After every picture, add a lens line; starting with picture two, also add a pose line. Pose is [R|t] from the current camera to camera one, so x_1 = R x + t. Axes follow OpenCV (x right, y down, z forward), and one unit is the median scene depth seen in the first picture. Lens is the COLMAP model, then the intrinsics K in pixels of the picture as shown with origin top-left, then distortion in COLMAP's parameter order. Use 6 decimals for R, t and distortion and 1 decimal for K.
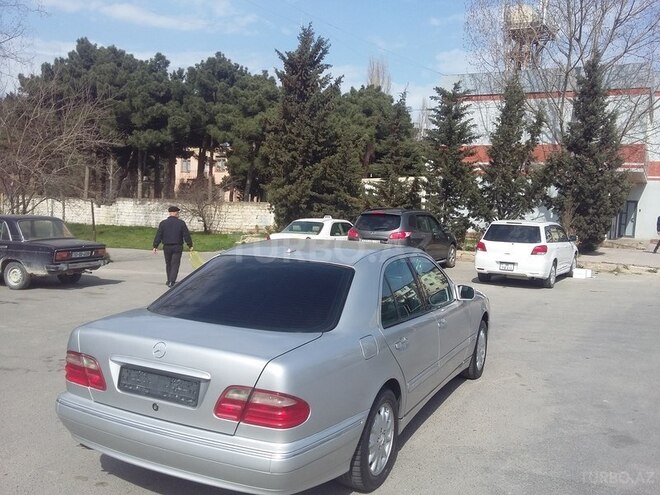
lens RADIAL K [[611.6, 0, 327.1], [0, 611.6, 245.6], [0, 0, 1]] dist [0.099308, -0.209938]
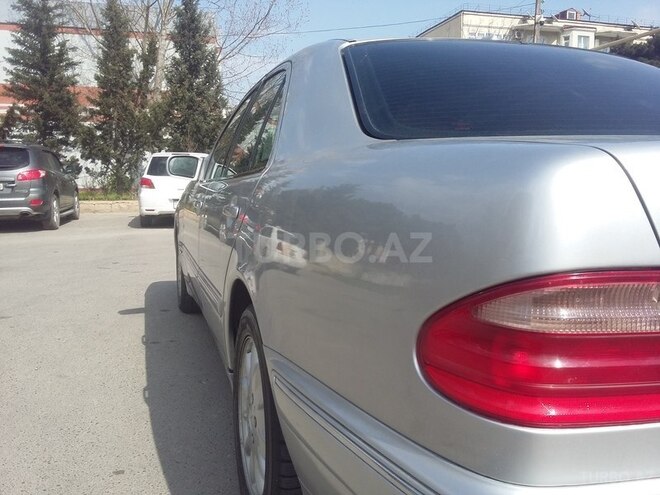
lens RADIAL K [[607.9, 0, 325.2], [0, 607.9, 250.5], [0, 0, 1]] dist [0.097228, -0.211908]
pose [[0.721820, -0.114607, 0.682525, -0.110076], [0.073487, 0.993310, 0.089075, 0.026054], [-0.688168, -0.014140, 0.725414, 0.168861]]
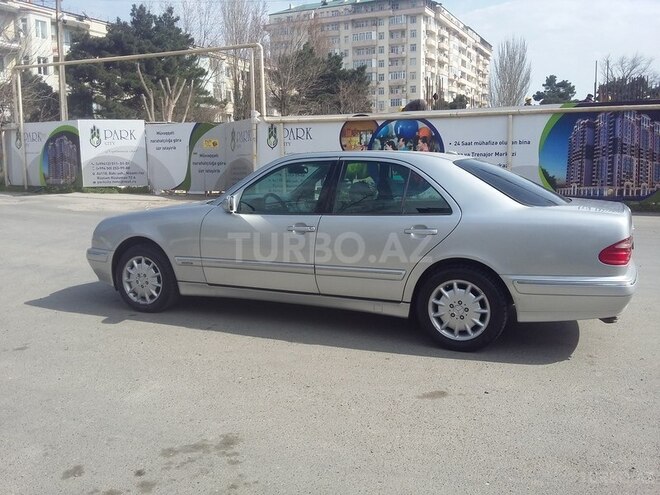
lens RADIAL K [[612.1, 0, 326.0], [0, 612.1, 250.4], [0, 0, 1]] dist [0.075554, -0.168073]
pose [[-0.060236, -0.185567, 0.980784, -0.276252], [0.072093, 0.979193, 0.189694, -0.011743], [-0.995577, 0.082134, -0.045605, 0.295828]]
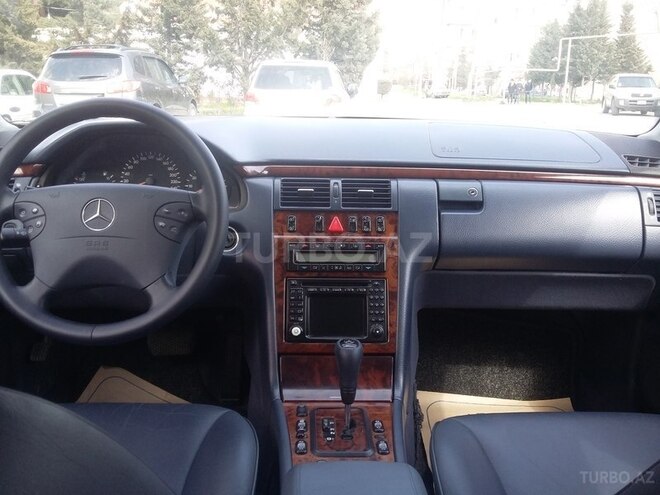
lens RADIAL K [[612.1, 0, 326.0], [0, 612.1, 250.4], [0, 0, 1]] dist [0.075554, -0.168073]
pose [[0.879363, -0.145512, 0.453373, -0.010748], [0.050257, 0.975206, 0.215517, 0.016864], [-0.473493, -0.166732, 0.864873, 0.244676]]
